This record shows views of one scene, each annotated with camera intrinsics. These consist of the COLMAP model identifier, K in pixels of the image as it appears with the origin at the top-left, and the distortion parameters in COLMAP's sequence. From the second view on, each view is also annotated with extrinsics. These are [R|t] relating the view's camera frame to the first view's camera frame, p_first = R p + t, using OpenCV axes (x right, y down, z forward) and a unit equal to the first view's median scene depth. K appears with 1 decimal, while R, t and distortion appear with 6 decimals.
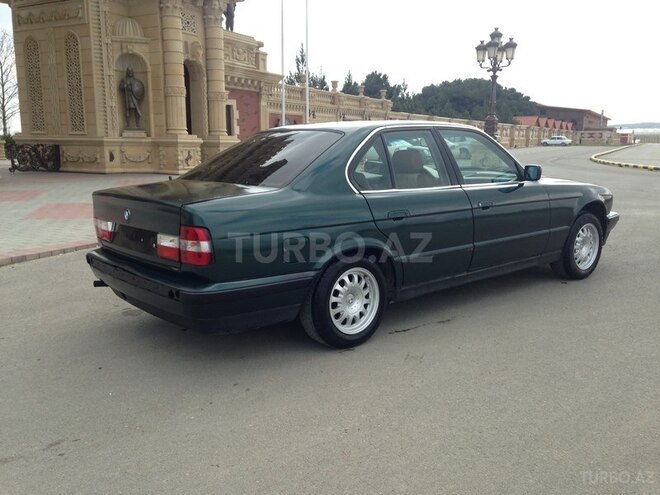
lens RADIAL K [[599.3, 0, 330.0], [0, 599.3, 247.5], [0, 0, 1]] dist [0.210431, -0.320119]
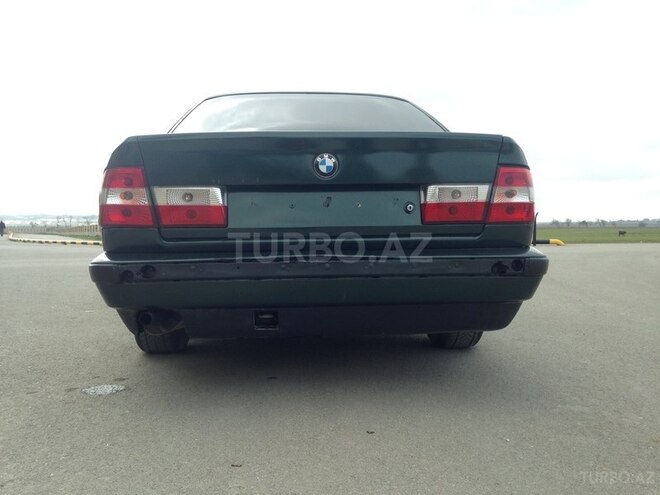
lens RADIAL K [[599.3, 0, 330.0], [0, 599.3, 247.5], [0, 0, 1]] dist [0.210431, -0.320119]
pose [[0.569943, -0.020942, 0.821417, -0.146397], [0.137293, 0.988049, -0.070071, 0.012108], [-0.810133, 0.152711, 0.566007, 0.123239]]
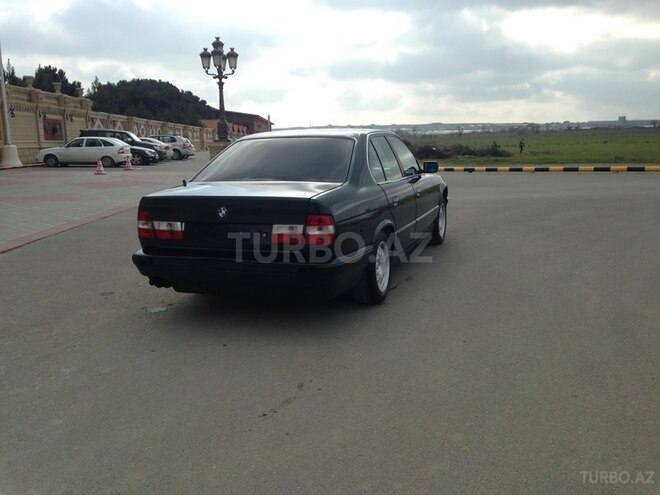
lens RADIAL K [[599.3, 0, 330.0], [0, 599.3, 247.5], [0, 0, 1]] dist [0.210431, -0.320119]
pose [[0.868852, -0.098969, 0.485079, -0.129879], [0.100138, 0.994694, 0.023582, 0.000935], [-0.484839, 0.028086, 0.874152, -0.018143]]
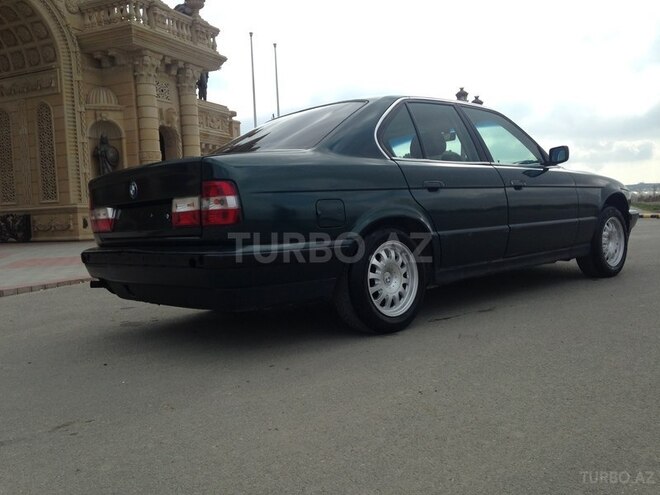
lens RADIAL K [[599.3, 0, 330.0], [0, 599.3, 247.5], [0, 0, 1]] dist [0.210431, -0.320119]
pose [[0.997691, -0.047936, 0.048109, -0.017269], [0.053421, 0.991323, -0.120101, 0.027121], [-0.041934, 0.122394, 0.991595, 0.022696]]
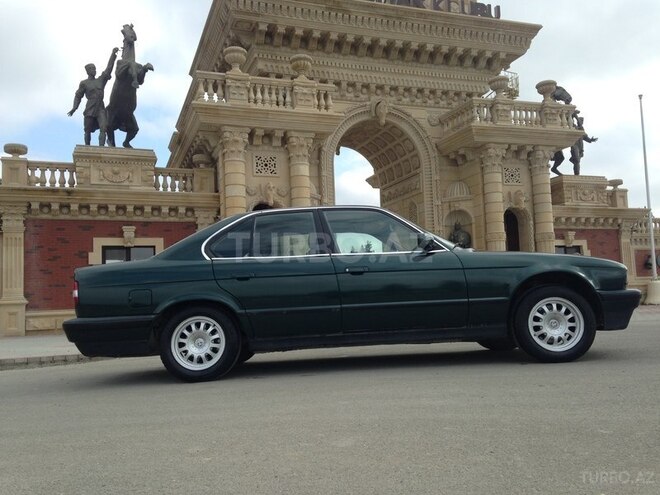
lens RADIAL K [[599.3, 0, 330.0], [0, 599.3, 247.5], [0, 0, 1]] dist [0.210431, -0.320119]
pose [[0.764147, -0.102412, -0.636860, 0.204179], [-0.066024, 0.969713, -0.235156, 0.033064], [0.641654, 0.221742, 0.734241, 0.035895]]
